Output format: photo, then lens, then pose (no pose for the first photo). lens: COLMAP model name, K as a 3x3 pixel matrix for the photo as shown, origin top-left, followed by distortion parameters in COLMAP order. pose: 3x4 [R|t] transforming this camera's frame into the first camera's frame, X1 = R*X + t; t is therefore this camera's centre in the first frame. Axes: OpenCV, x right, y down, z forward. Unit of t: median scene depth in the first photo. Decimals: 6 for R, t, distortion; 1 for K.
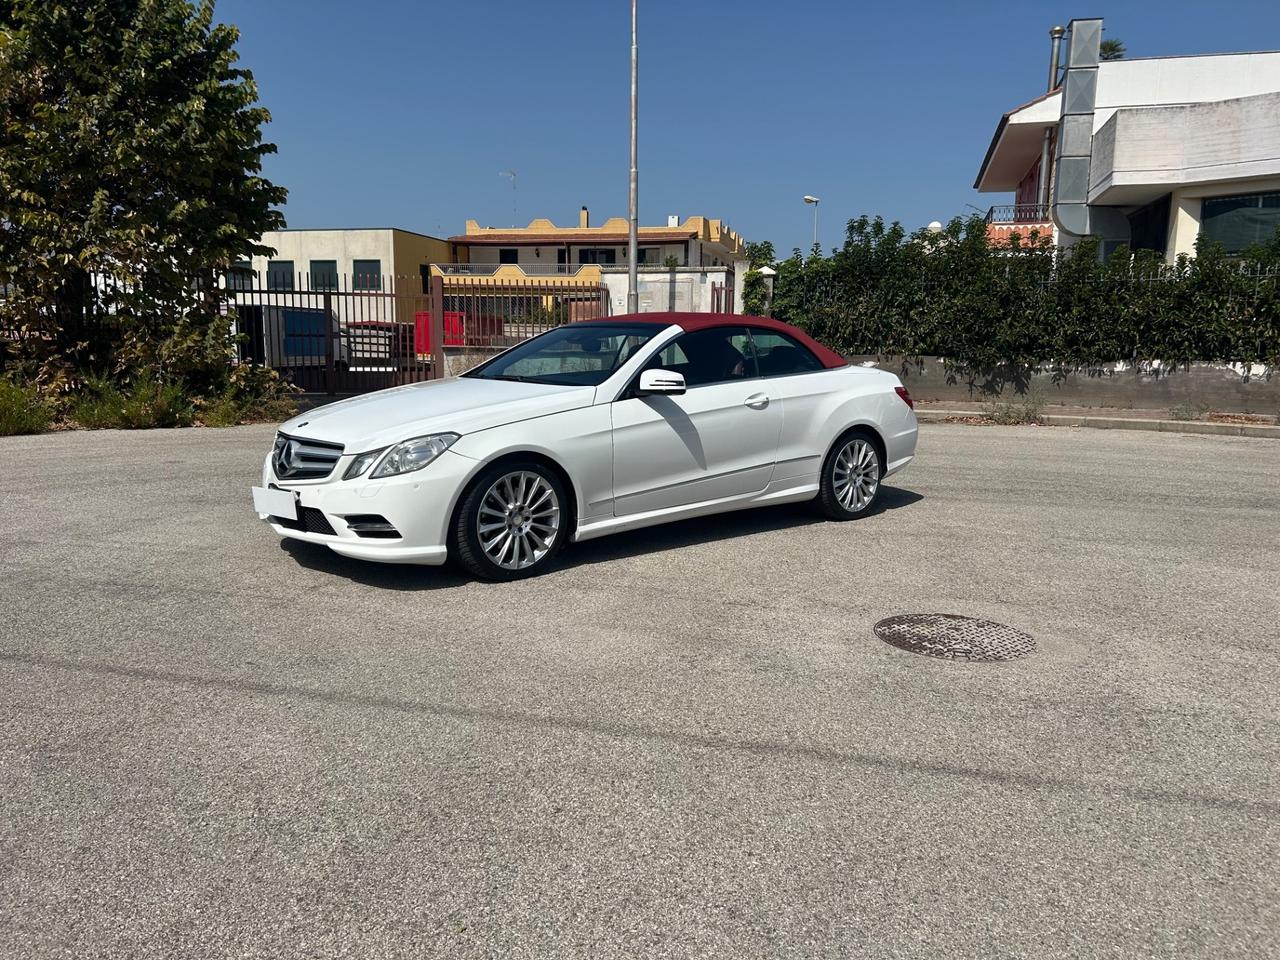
lens RADIAL K [[962.7, 0, 640.0], [0, 962.7, 480.0], [0, 0, 1]] dist [0.046876, -0.051147]
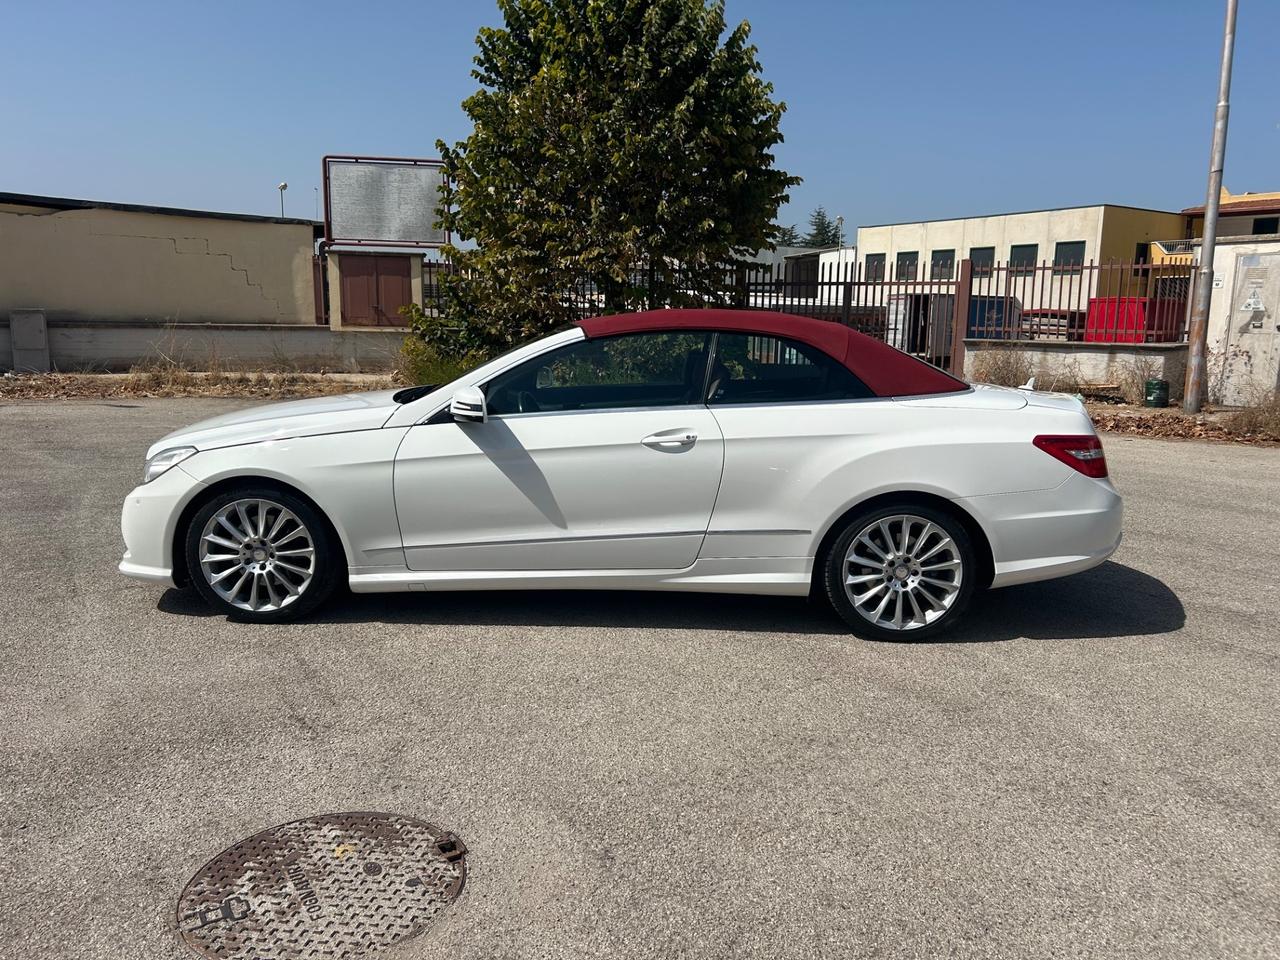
lens RADIAL K [[961.9, 0, 652.3], [0, 961.9, 484.5], [0, 0, 1]] dist [0.050838, -0.057415]
pose [[0.732920, 0.117705, -0.670055, 0.254793], [-0.105730, 0.992659, 0.058725, -0.039477], [0.672048, 0.027804, 0.739985, 0.214049]]
